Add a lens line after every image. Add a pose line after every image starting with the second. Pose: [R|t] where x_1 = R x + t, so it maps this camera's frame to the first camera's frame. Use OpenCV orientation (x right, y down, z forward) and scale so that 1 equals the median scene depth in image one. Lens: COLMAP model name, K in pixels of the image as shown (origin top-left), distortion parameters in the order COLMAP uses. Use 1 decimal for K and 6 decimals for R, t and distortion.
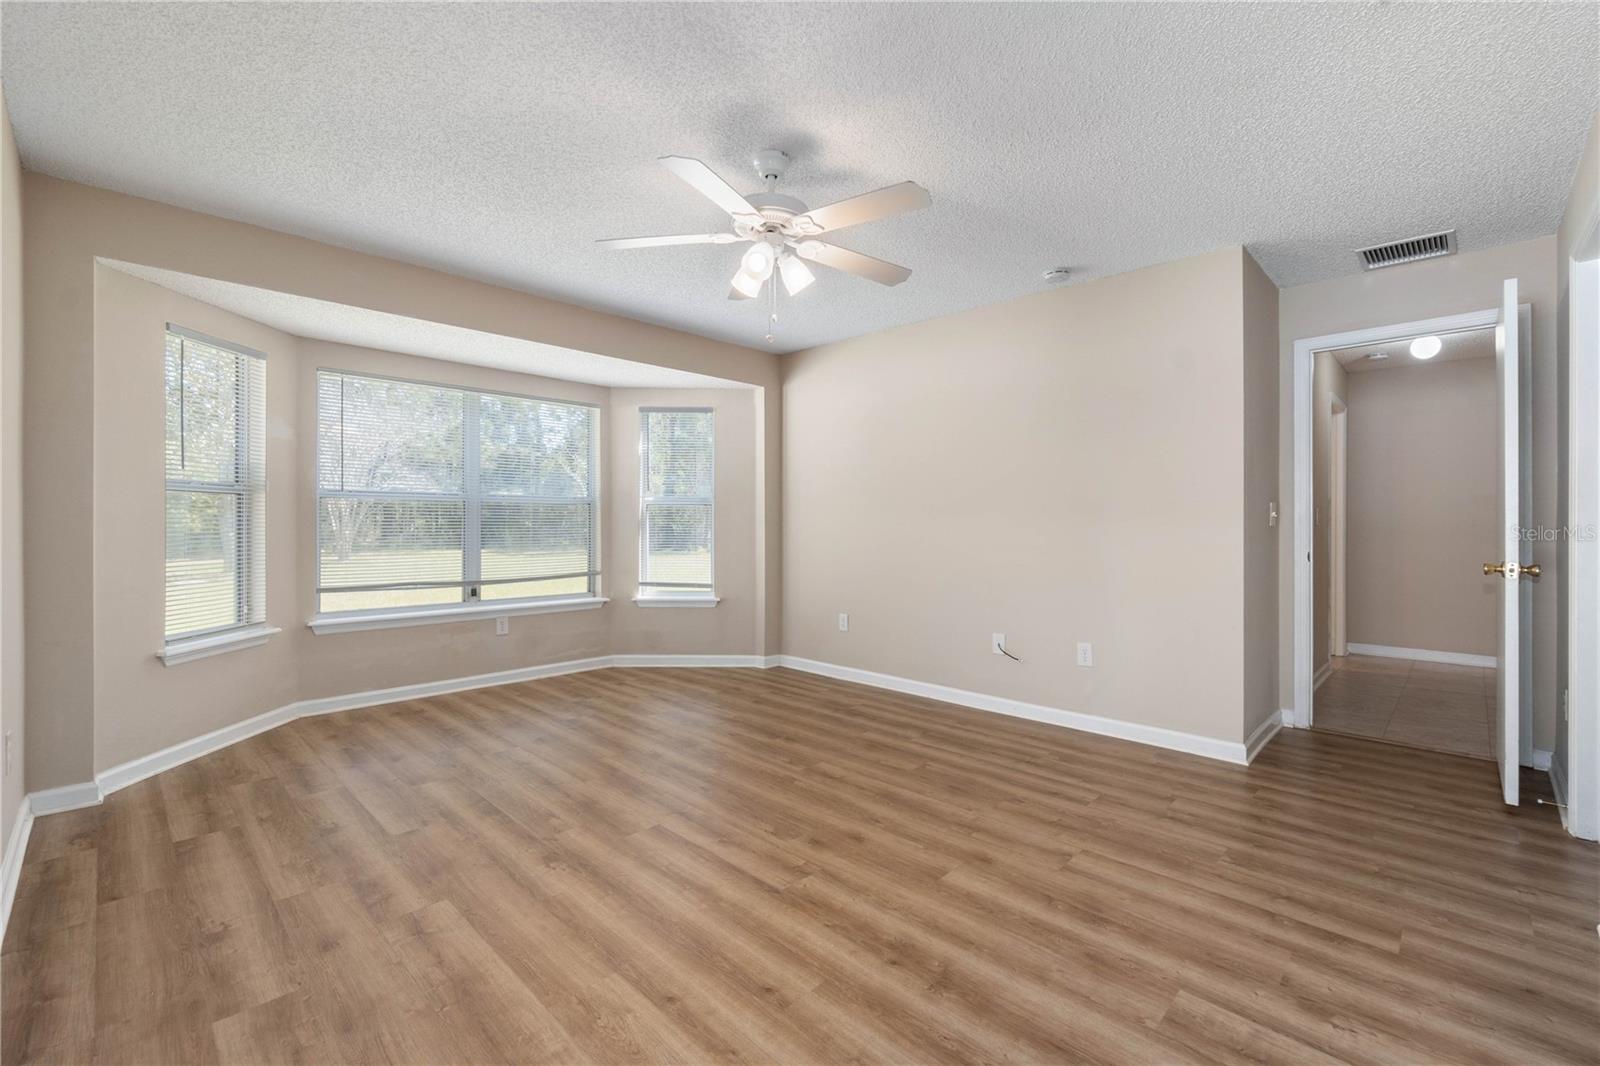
lens RADIAL K [[690.1, 0, 799.2], [0, 690.1, 527.4], [0, 0, 1]] dist [-0.008858, 0.002301]
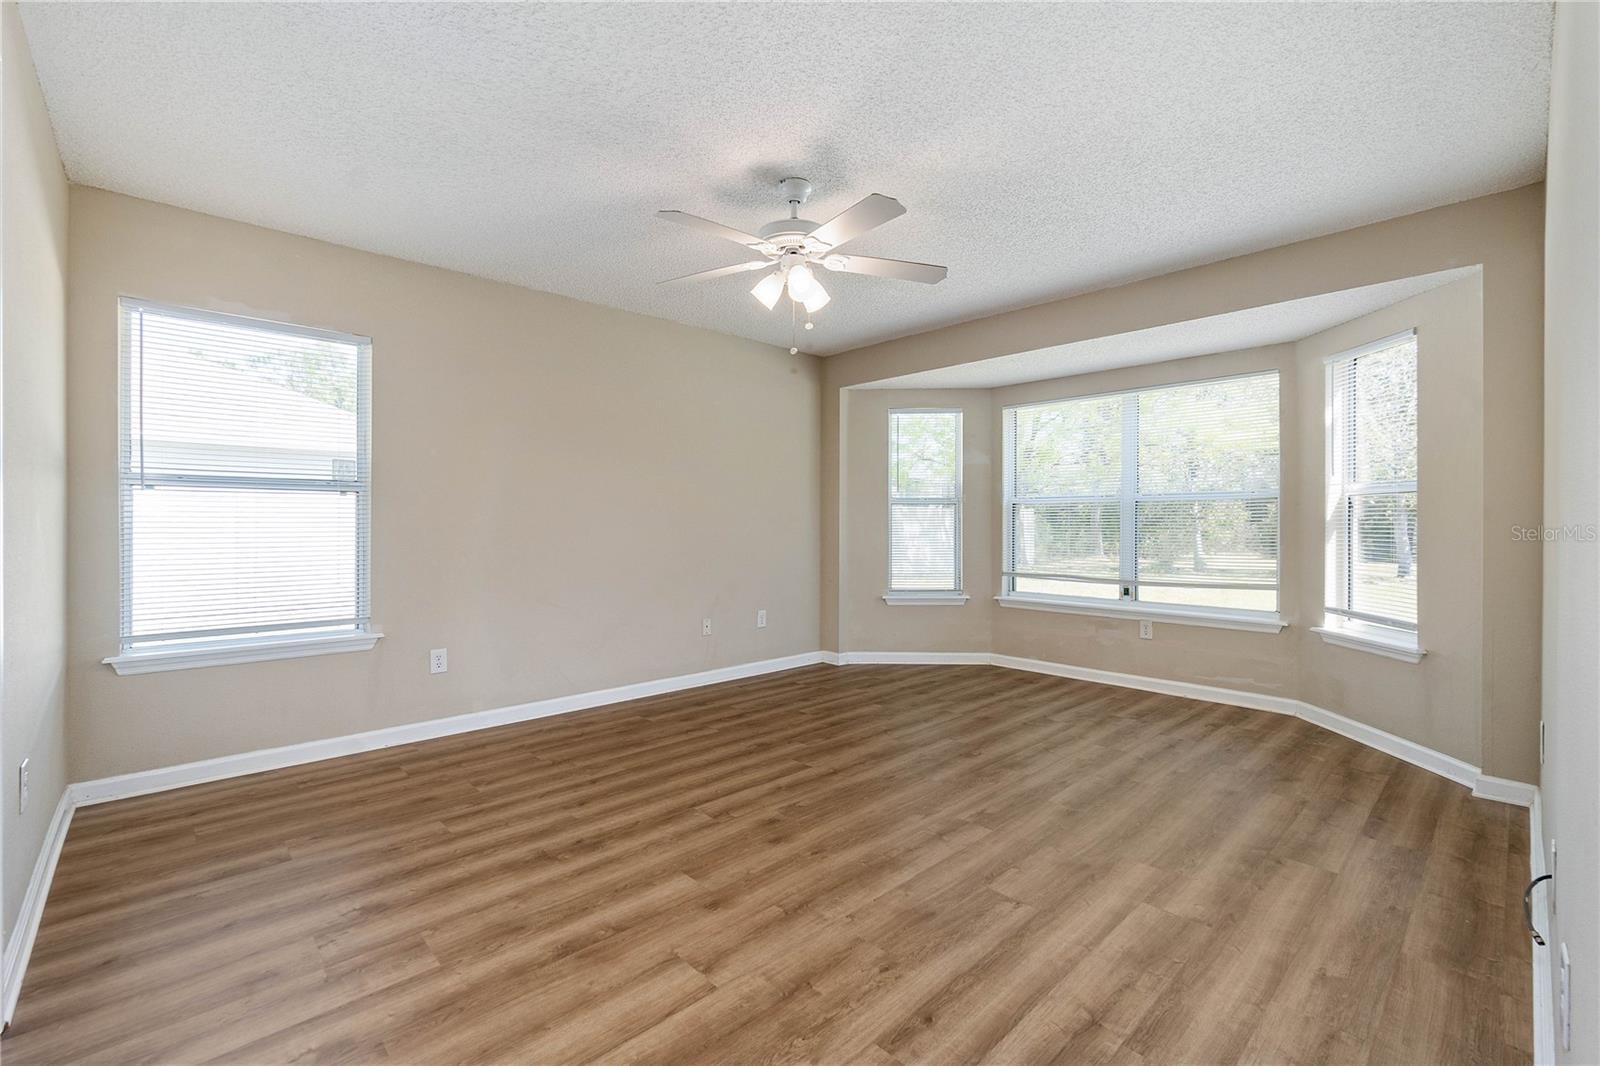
lens RADIAL K [[690.1, 0, 799.0], [0, 690.1, 523.6], [0, 0, 1]] dist [-0.008858, 0.002301]
pose [[-0.047458, -0.003975, -0.998865, 1.063300], [-0.008334, 0.999959, -0.003583, 0.004623], [0.998838, 0.008155, -0.047489, 1.074995]]
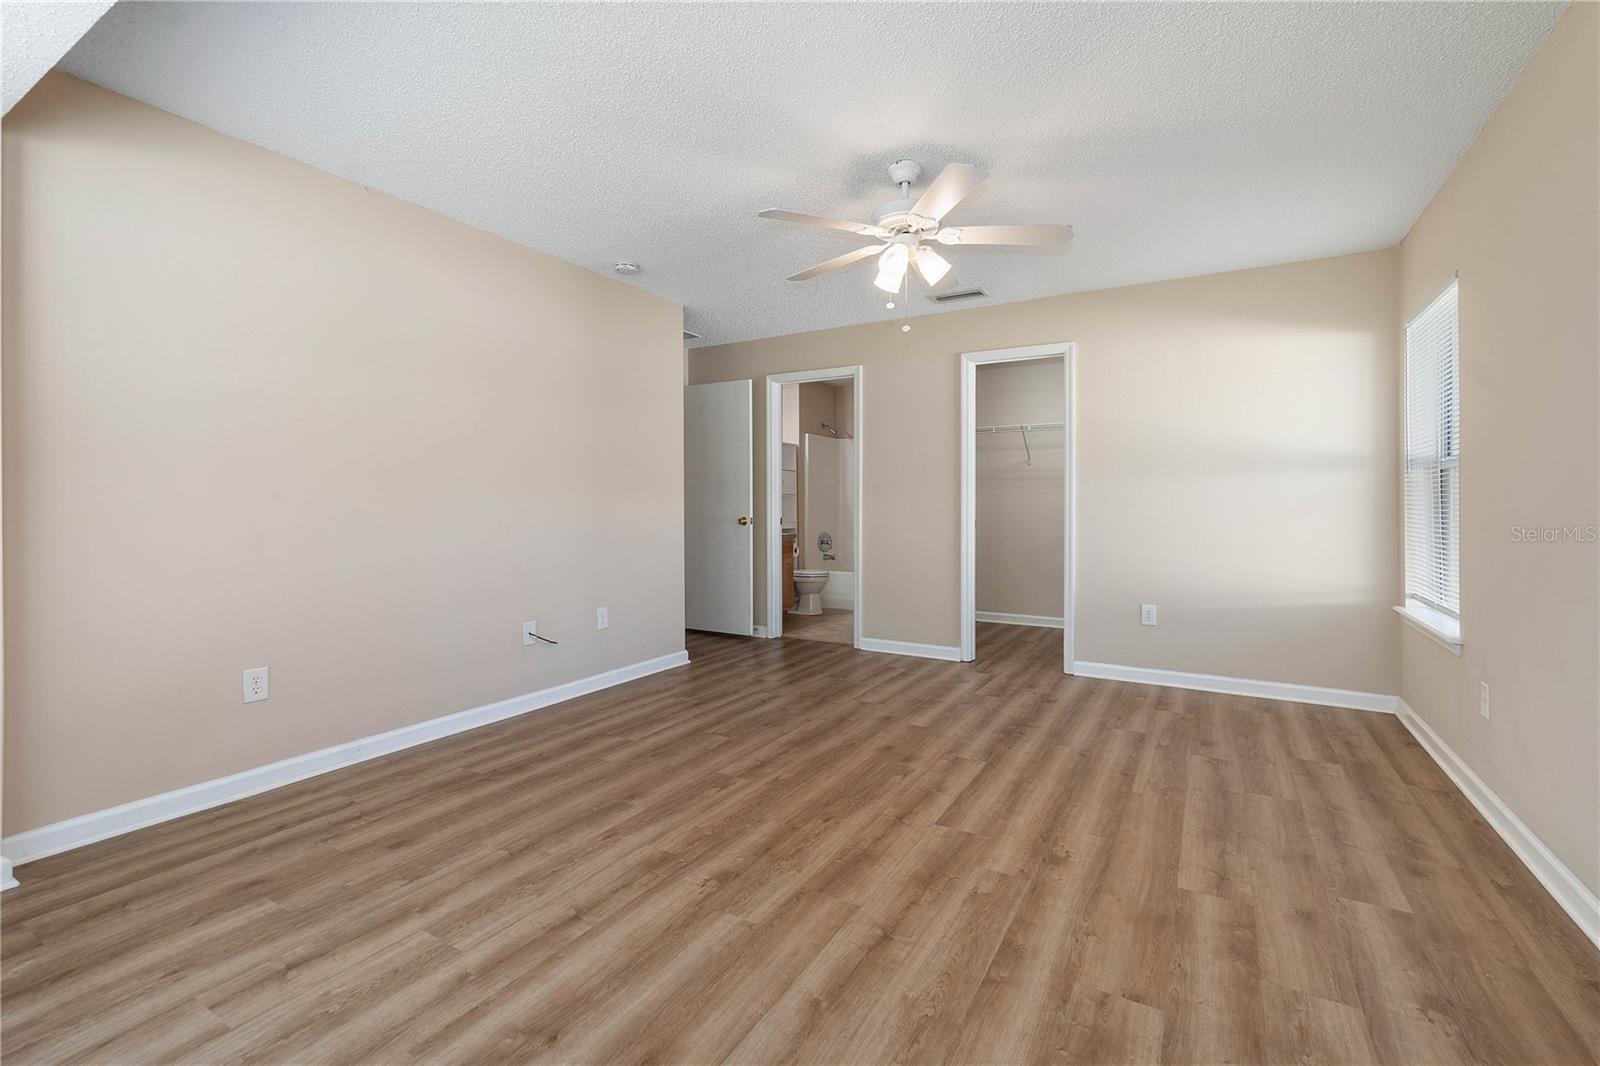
lens RADIAL K [[690.1, 0, 819.1], [0, 690.1, 510.4], [0, 0, 1]] dist [-0.008858, 0.002301]
pose [[-0.254493, -0.012809, 0.966990, -1.086754], [0.004755, 0.999884, 0.014496, 0.001624], [-0.967063, 0.008287, -0.254402, 1.435605]]
